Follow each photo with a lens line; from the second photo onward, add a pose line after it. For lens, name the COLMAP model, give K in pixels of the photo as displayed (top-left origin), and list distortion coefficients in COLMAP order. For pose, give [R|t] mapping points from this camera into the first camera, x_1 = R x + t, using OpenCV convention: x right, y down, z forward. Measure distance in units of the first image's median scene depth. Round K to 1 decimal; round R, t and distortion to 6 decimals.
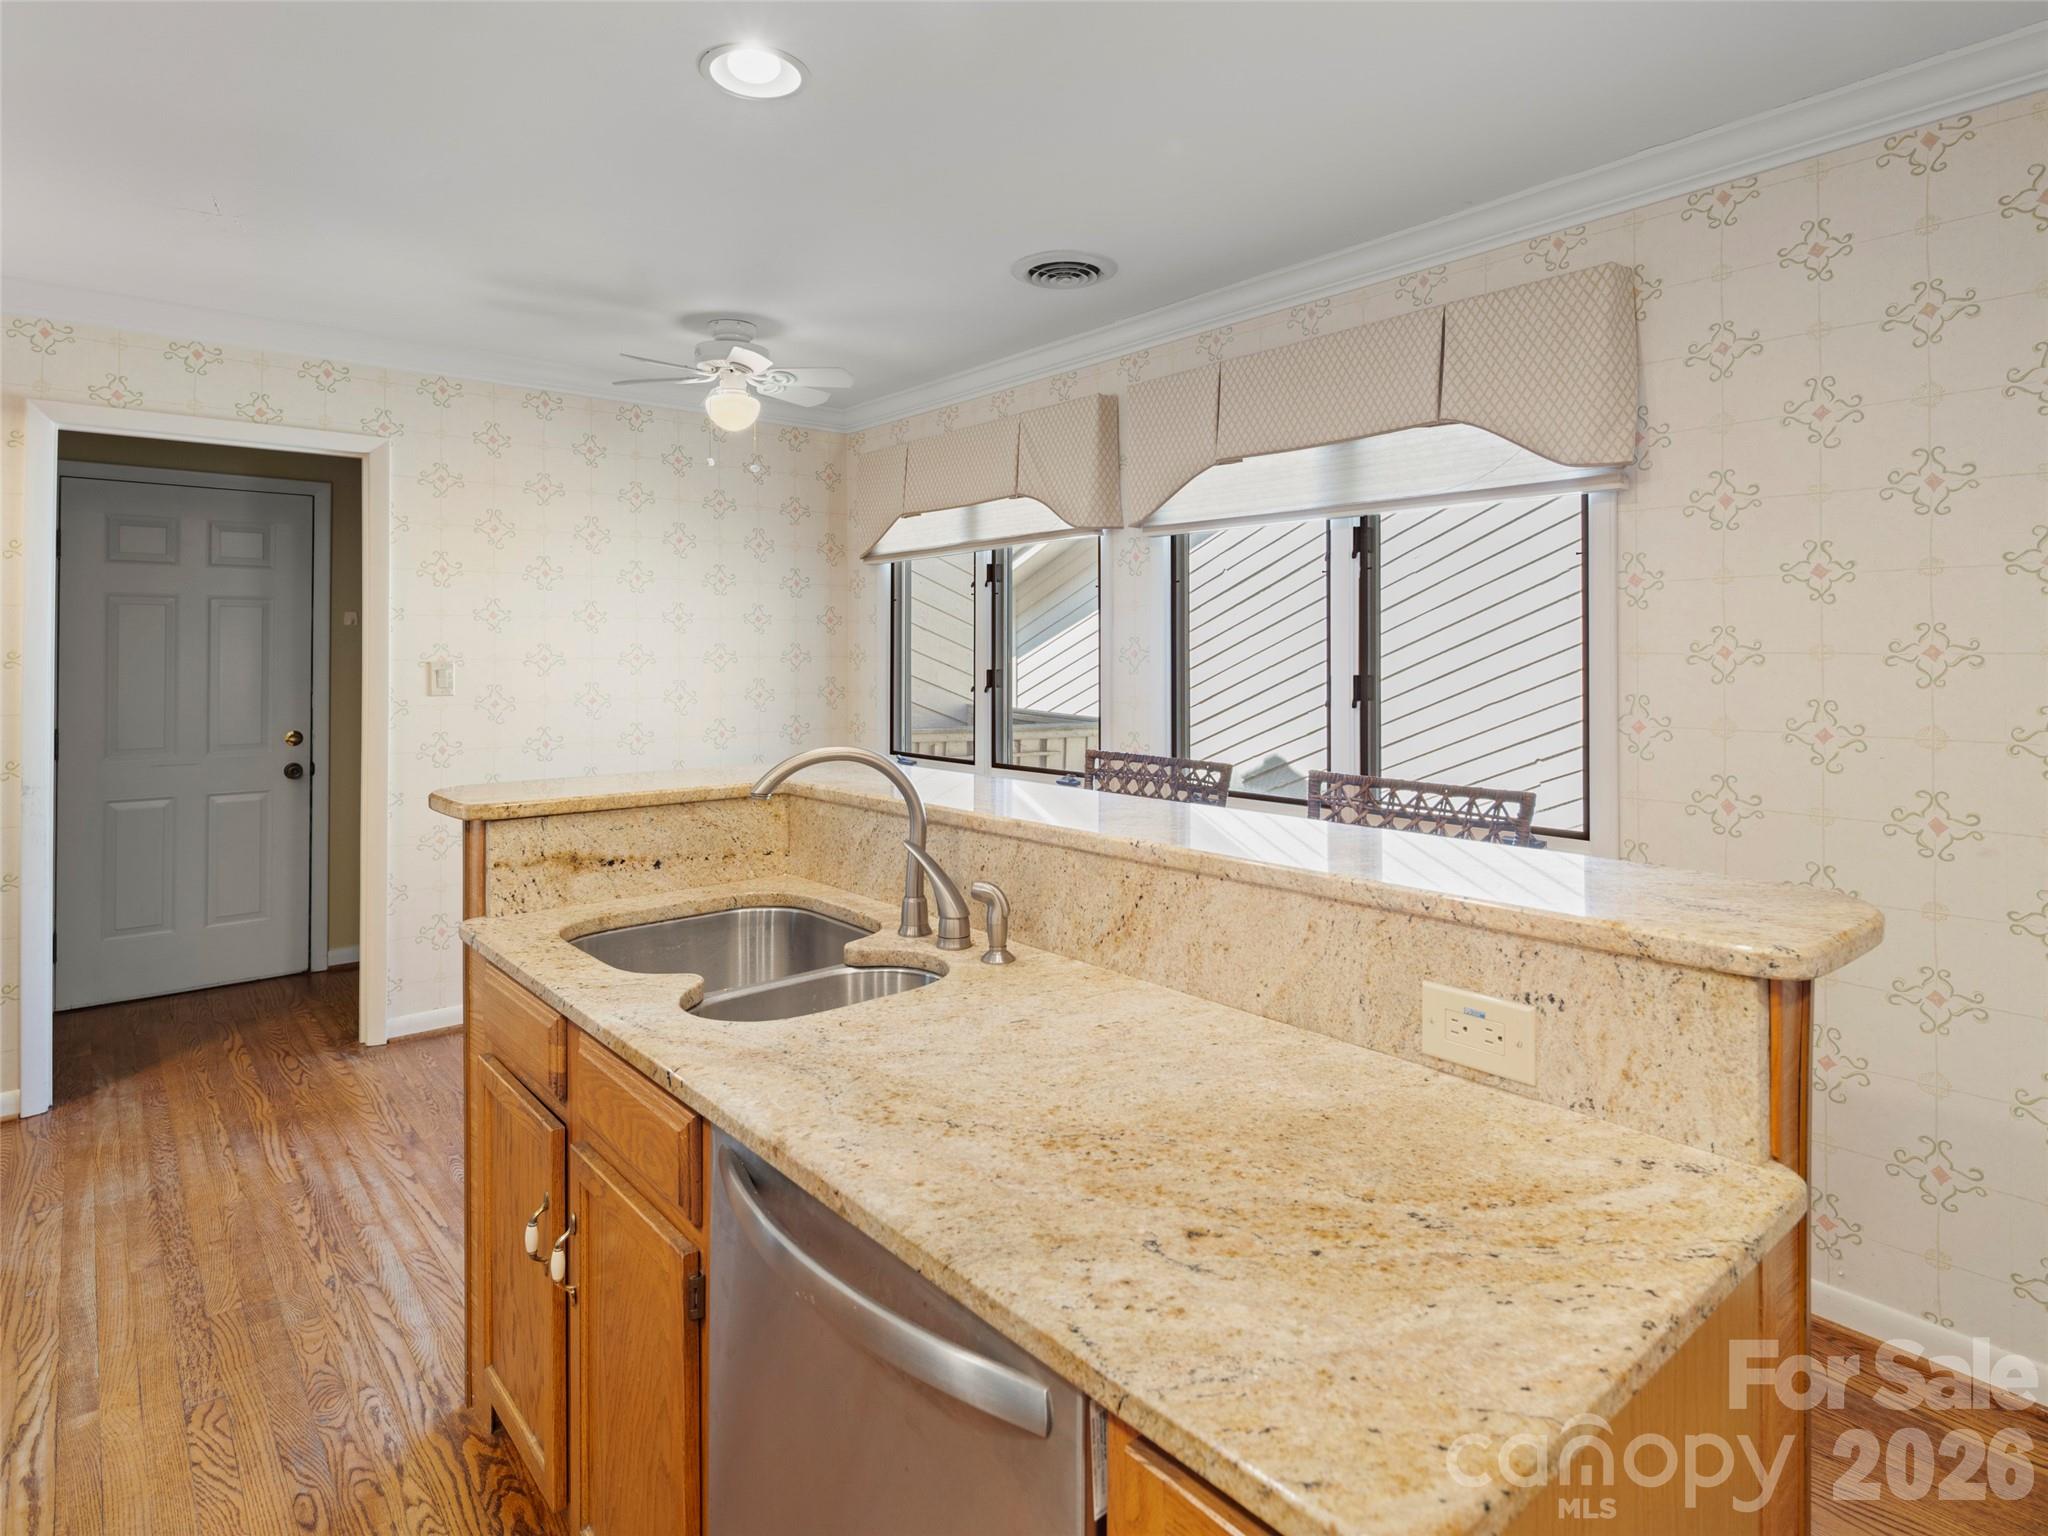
lens RADIAL K [[1121.2, 0, 1022.4], [0, 1121.2, 649.3], [0, 0, 1]] dist [0.004665, -0.003279]
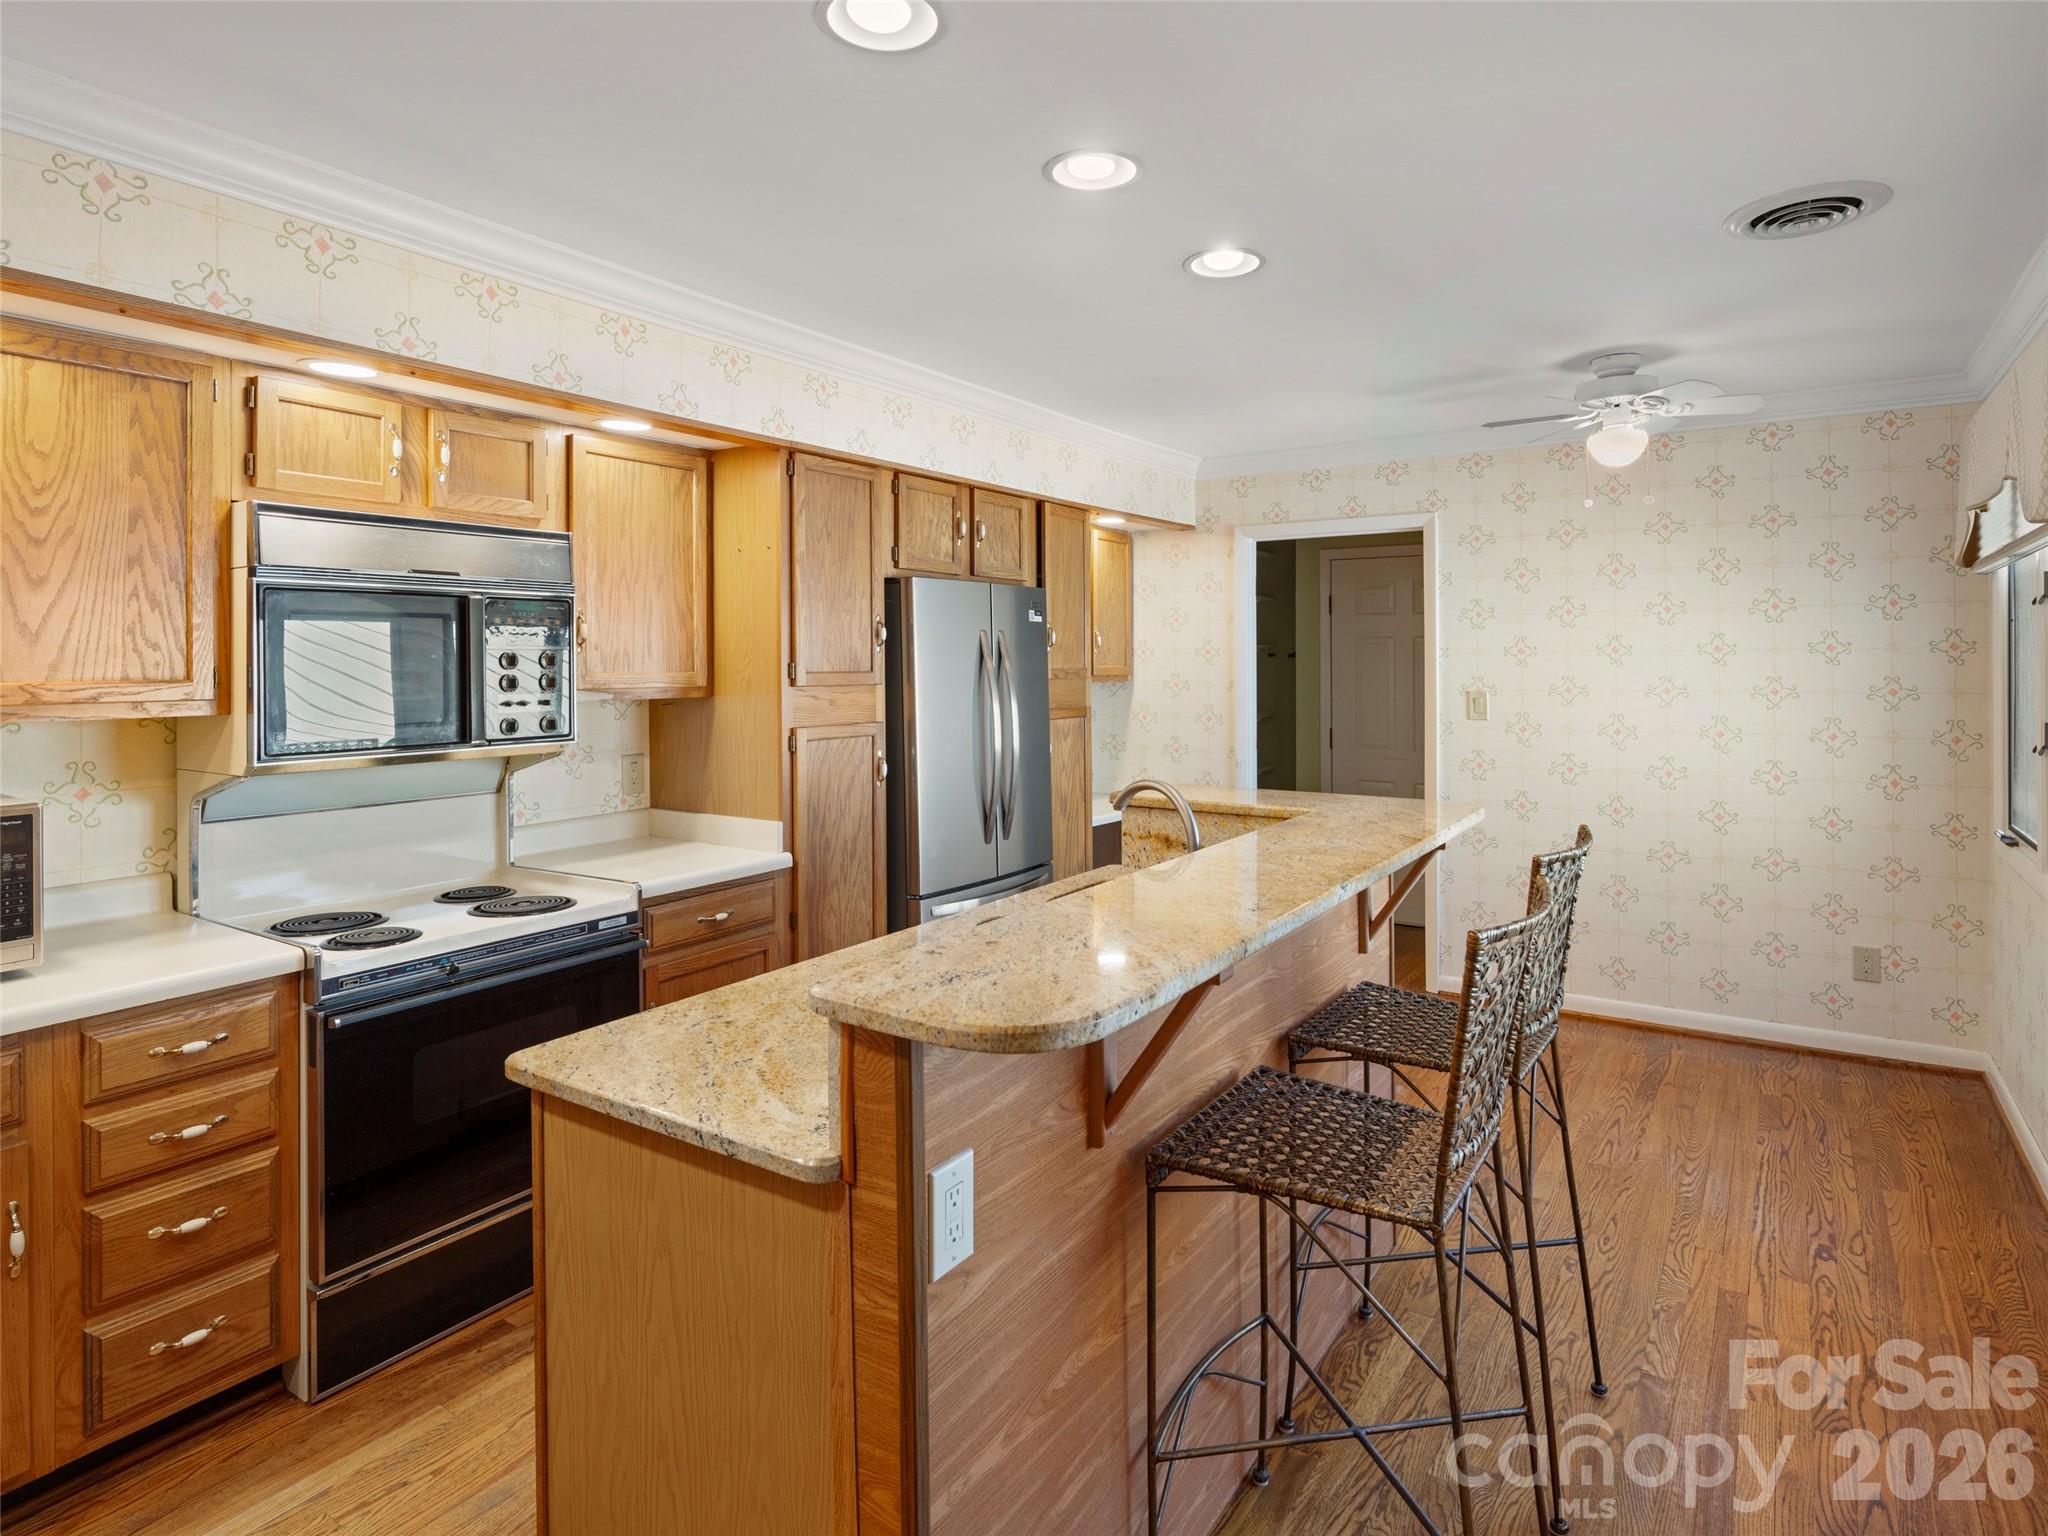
lens RADIAL K [[1121.2, 0, 1041.1], [0, 1121.2, 653.0], [0, 0, 1]] dist [0.004665, -0.003279]
pose [[0.278281, -0.005107, -0.960486, 0.515661], [0.005899, 0.999976, -0.003608, -0.029161], [0.960482, -0.004662, 0.278304, 0.226881]]
